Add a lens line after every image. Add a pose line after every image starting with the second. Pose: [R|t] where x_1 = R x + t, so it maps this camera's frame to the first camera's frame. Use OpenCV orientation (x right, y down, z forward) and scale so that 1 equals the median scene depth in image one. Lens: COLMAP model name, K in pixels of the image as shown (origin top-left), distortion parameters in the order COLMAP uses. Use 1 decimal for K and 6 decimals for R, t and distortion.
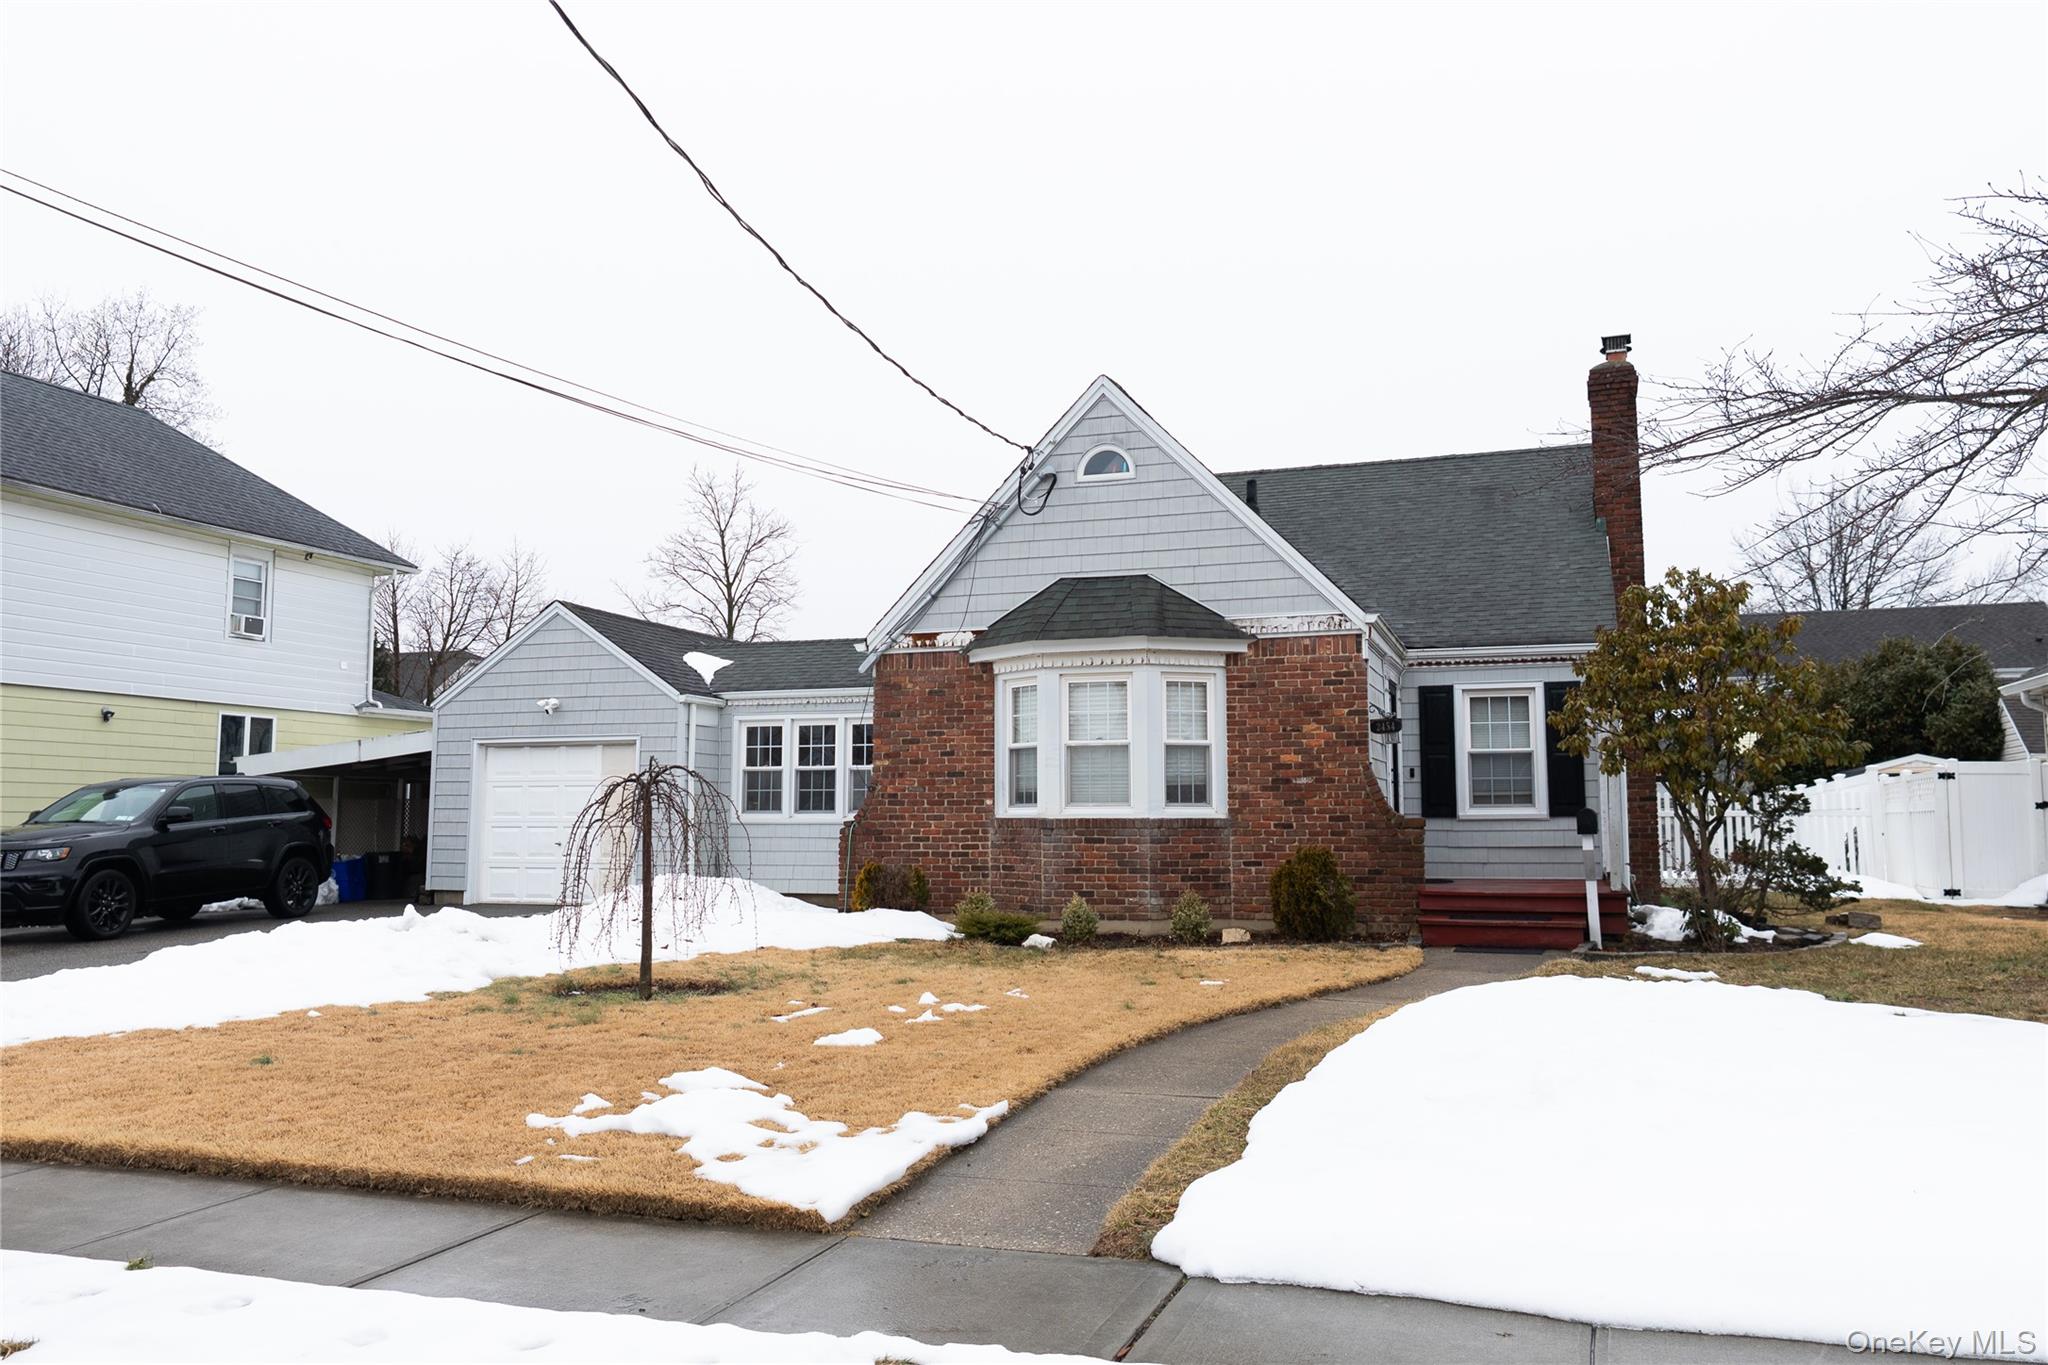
lens RADIAL K [[1534.1, 0, 1024.0], [0, 1534.1, 667.3], [0, 0, 1]] dist [0.002785, -0.006255]
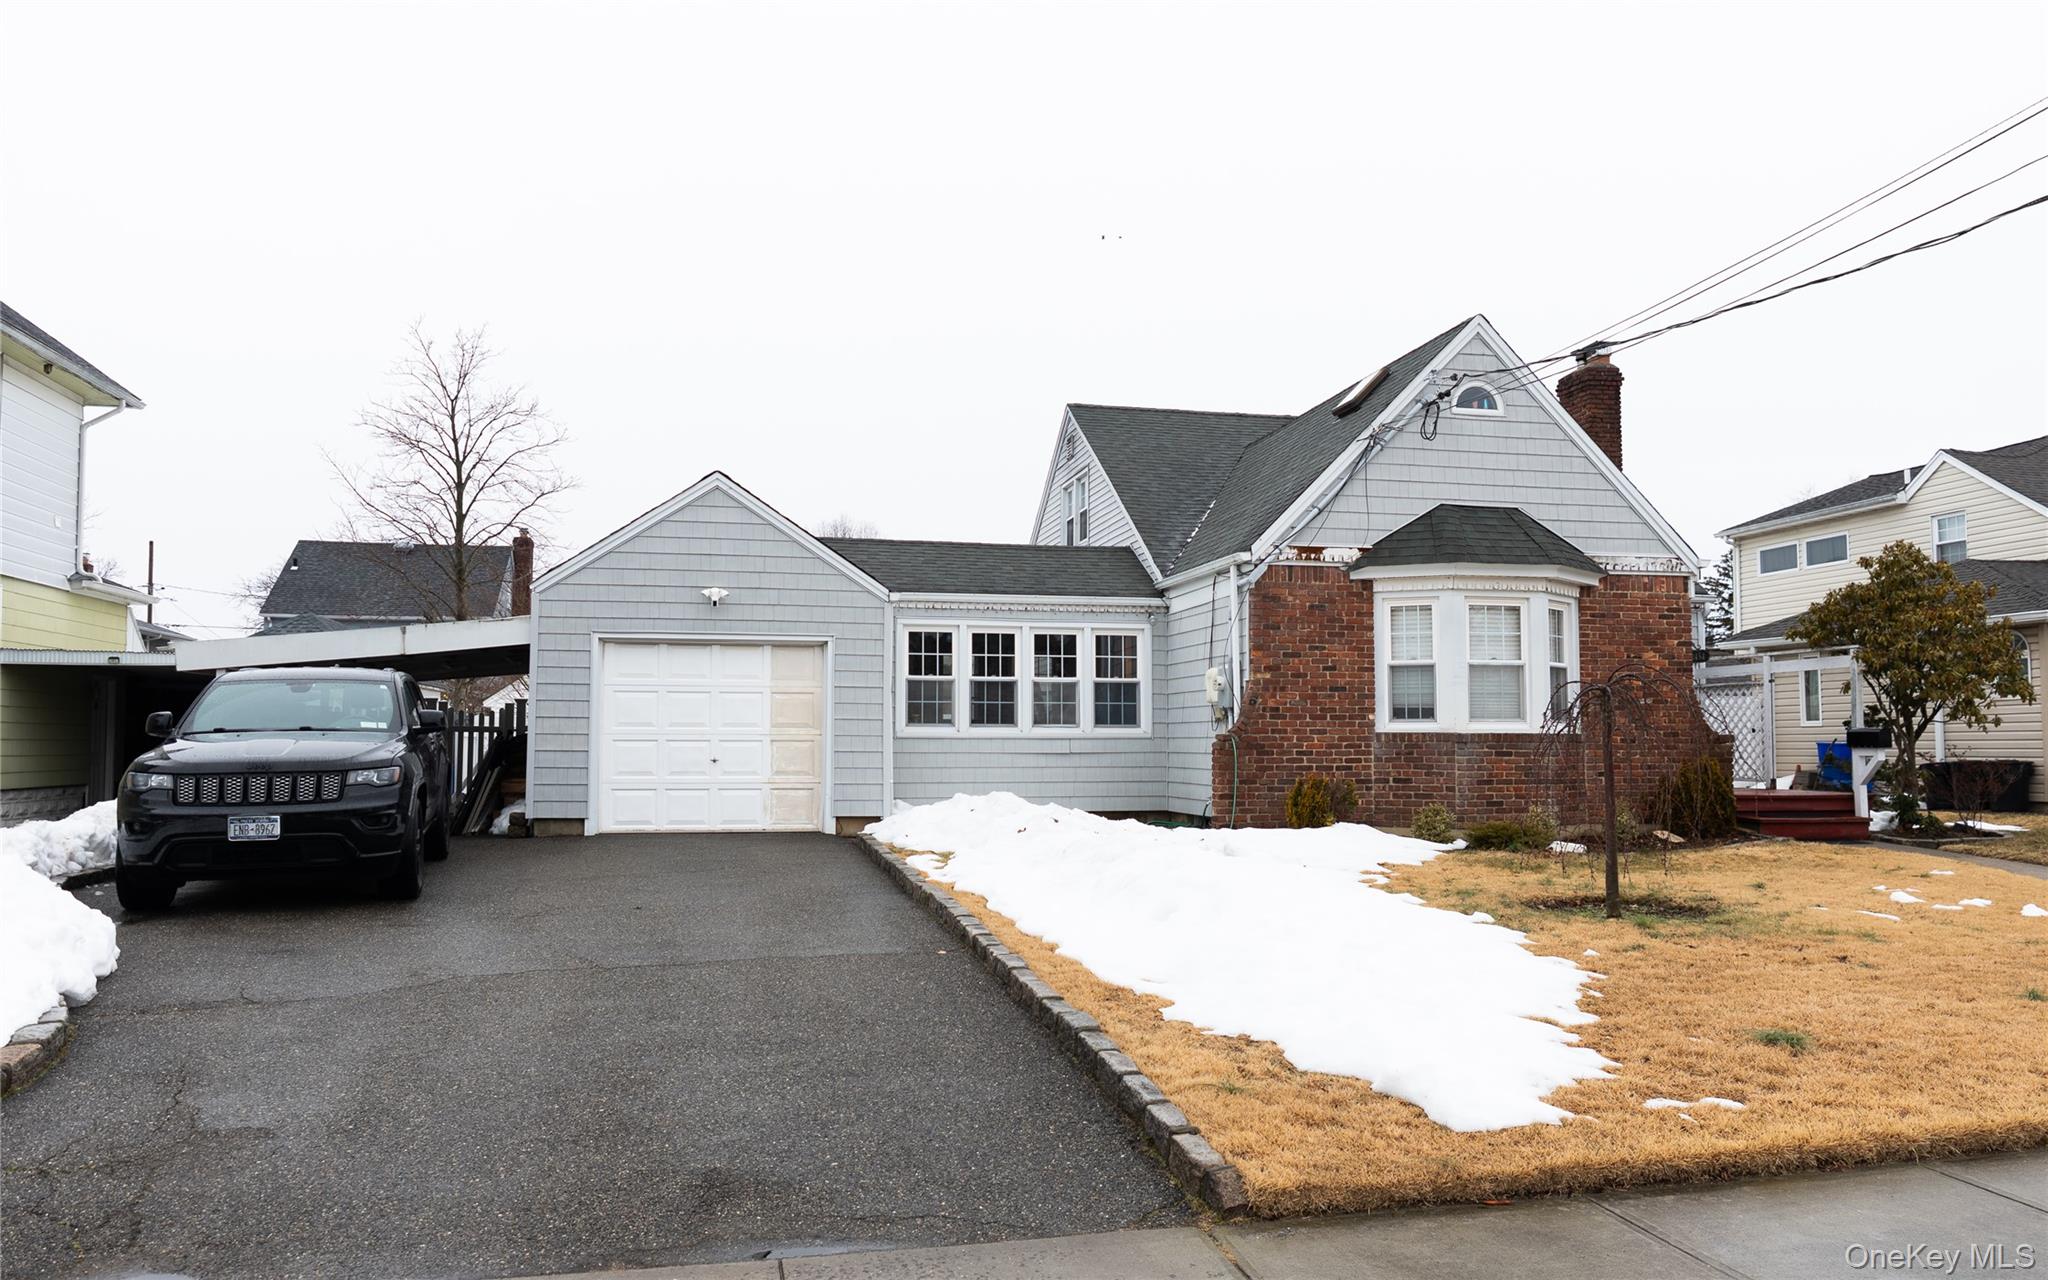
lens RADIAL K [[1441.2, 0, 1025.8], [0, 1441.2, 654.2], [0, 0, 1]] dist [-0.009271, 0.000215]
pose [[0.855313, 0.033994, 0.516996, -0.707325], [-0.054325, 0.998229, 0.024237, 0.034979], [-0.515256, -0.048816, 0.855645, 0.296568]]
